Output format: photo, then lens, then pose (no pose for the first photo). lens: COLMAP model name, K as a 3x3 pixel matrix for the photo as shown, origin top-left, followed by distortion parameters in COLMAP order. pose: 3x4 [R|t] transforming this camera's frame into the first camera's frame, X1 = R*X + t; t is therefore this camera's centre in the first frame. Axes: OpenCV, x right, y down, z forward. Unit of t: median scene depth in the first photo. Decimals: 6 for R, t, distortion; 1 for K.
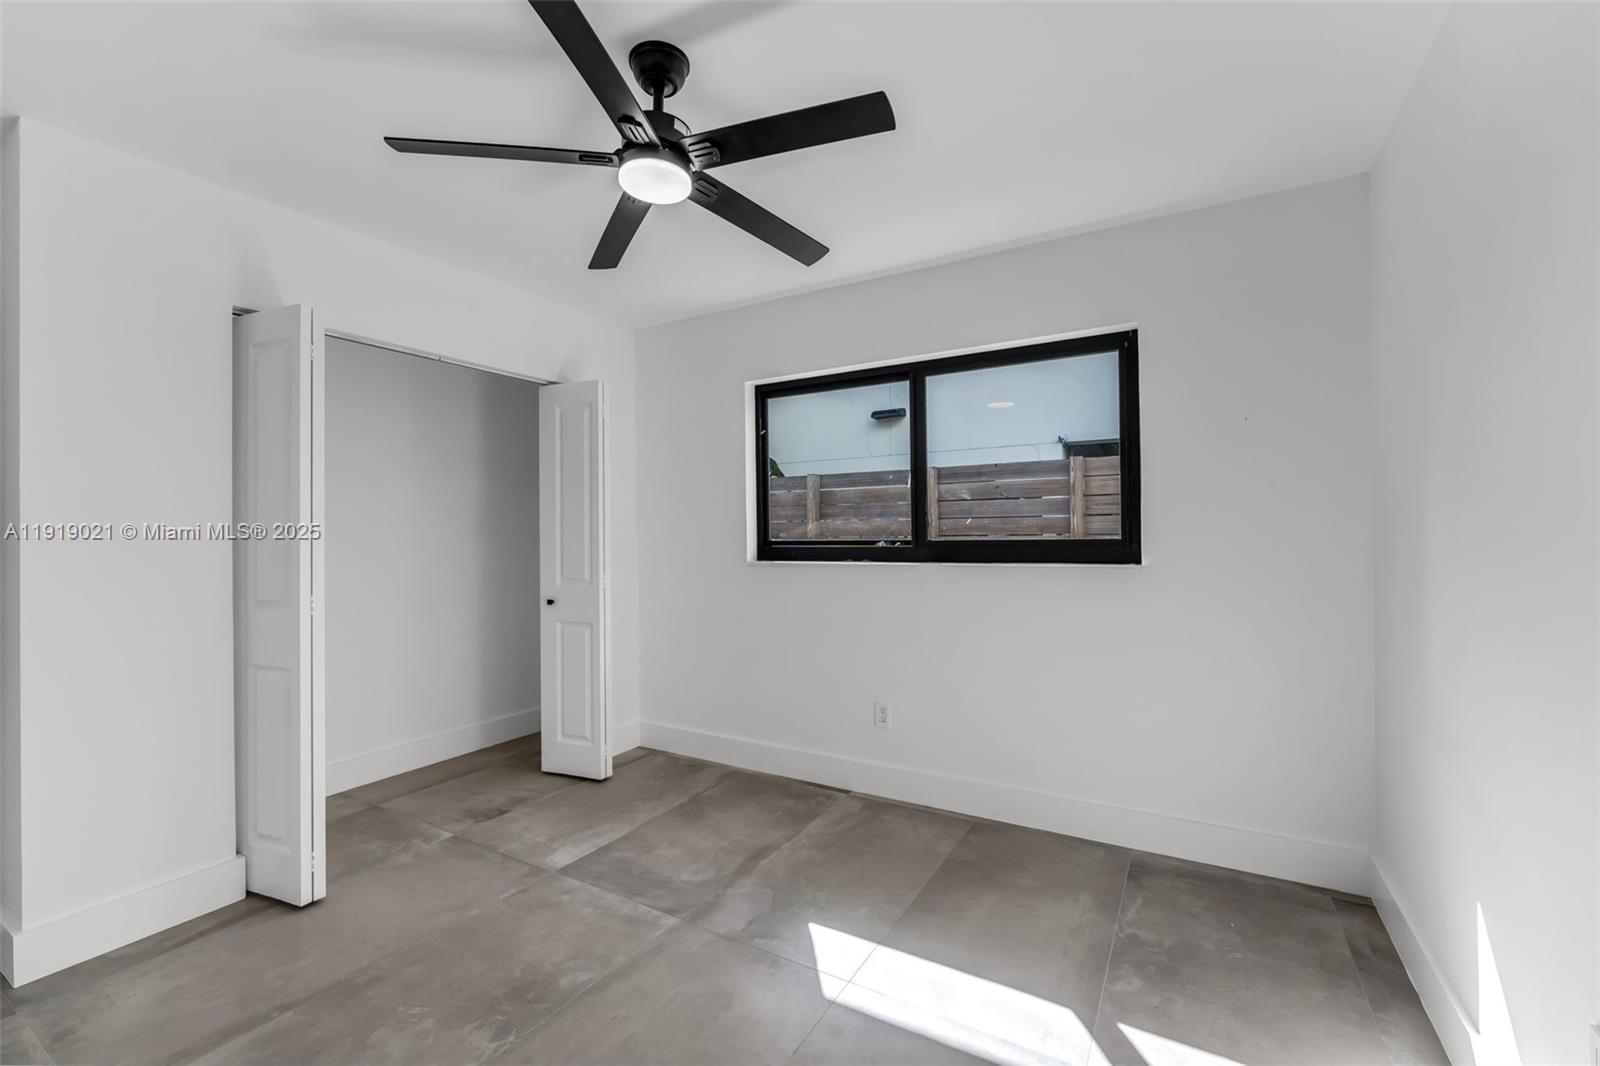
lens RADIAL K [[666.8, 0, 800.0], [0, 666.8, 522.2], [0, 0, 1]] dist [0.000053, -0.000058]
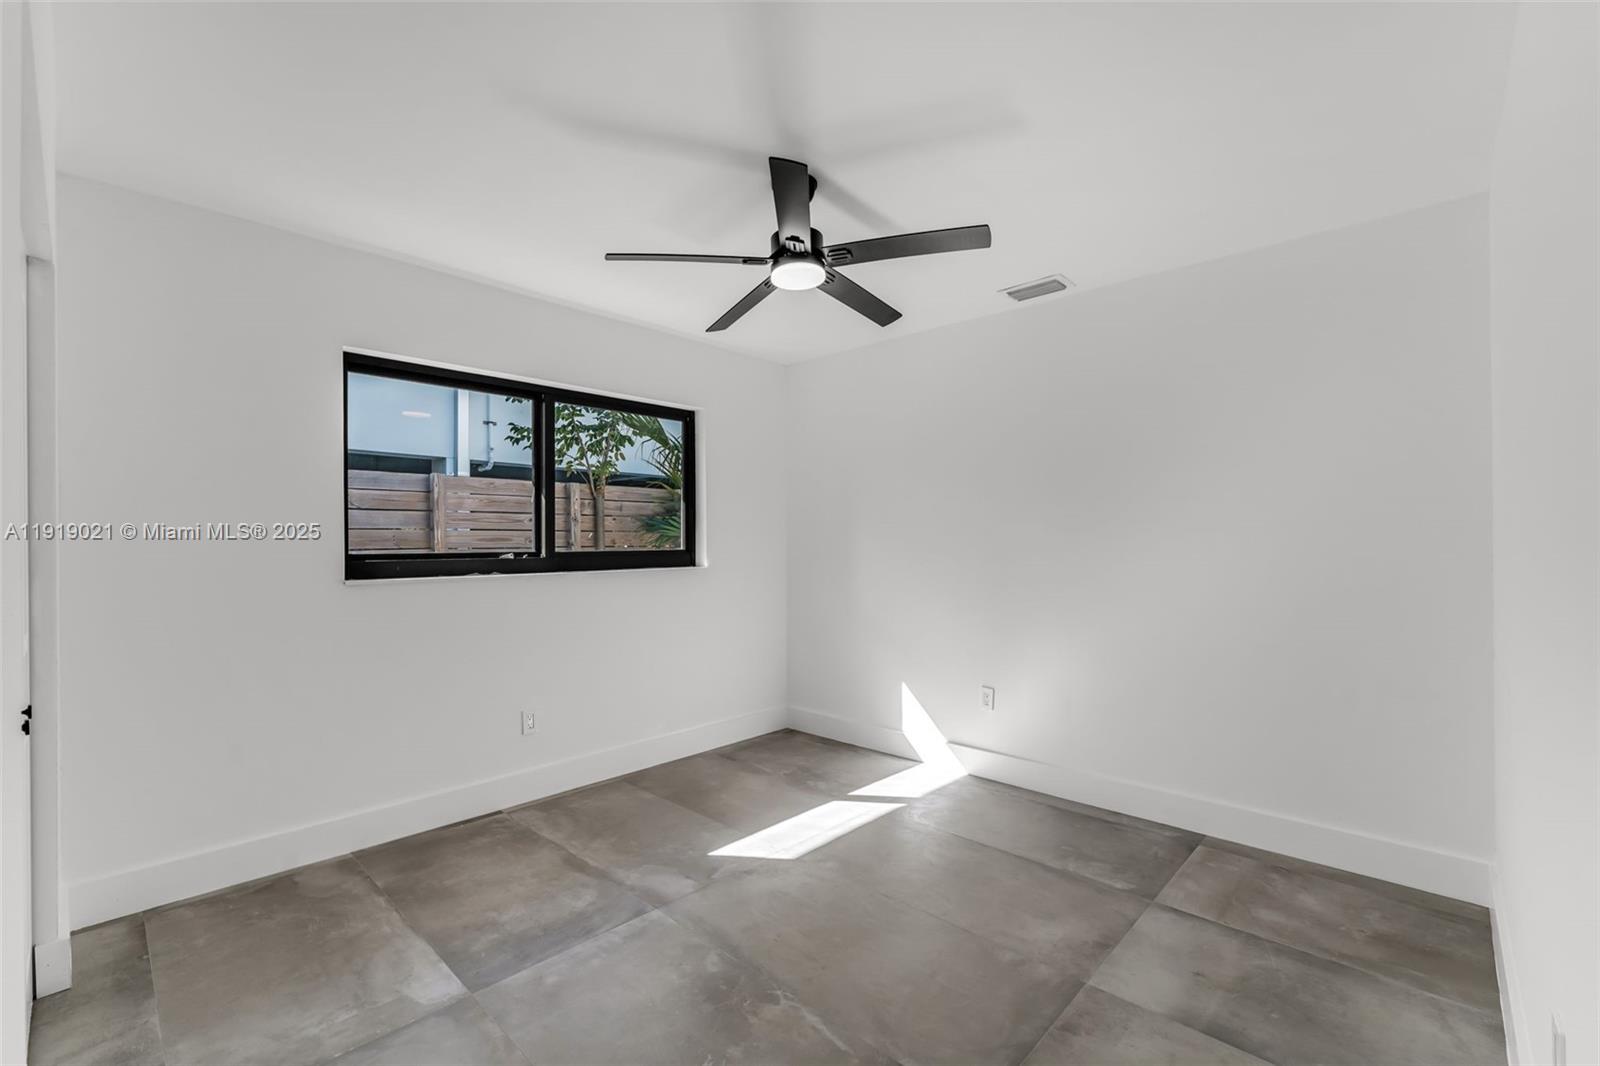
lens RADIAL K [[645.8, 0, 800.0], [0, 645.8, 533.0], [0, 0, 1]] dist [-0.002266, -0.000123]
pose [[0.248673, 0.022667, 0.968322, -0.870381], [-0.013440, 0.999711, -0.019951, 0.014101], [-0.968494, -0.008053, 0.248905, 0.410146]]
